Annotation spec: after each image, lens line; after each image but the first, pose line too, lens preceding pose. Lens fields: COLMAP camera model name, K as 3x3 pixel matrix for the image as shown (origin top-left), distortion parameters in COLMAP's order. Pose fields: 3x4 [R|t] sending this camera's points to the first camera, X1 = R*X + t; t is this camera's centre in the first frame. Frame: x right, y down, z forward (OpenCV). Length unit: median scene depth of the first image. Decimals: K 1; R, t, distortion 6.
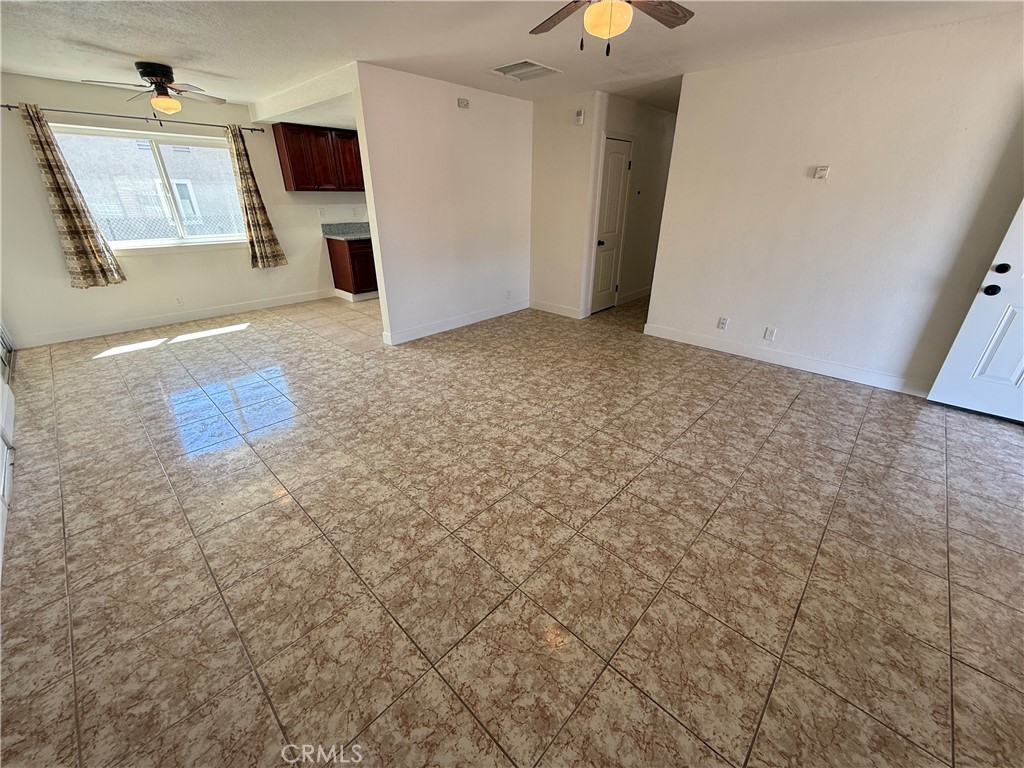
lens RADIAL K [[406.7, 0, 510.2], [0, 406.7, 387.9], [0, 0, 1]] dist [0.001654, -0.000359]
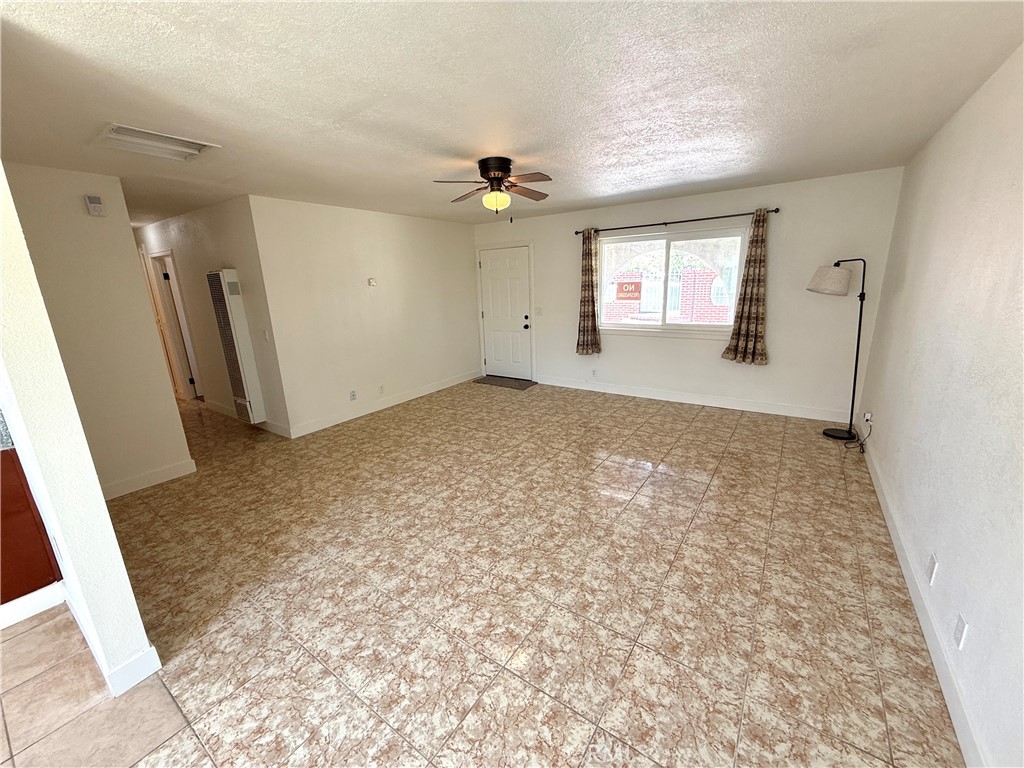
lens RADIAL K [[406.7, 0, 513.3], [0, 406.7, 382.1], [0, 0, 1]] dist [0.001654, -0.000359]
pose [[-0.152323, -0.236729, 0.959561, -0.865870], [0.455297, 0.844926, 0.280722, -0.389093], [-0.877213, 0.479645, -0.020919, 0.728770]]
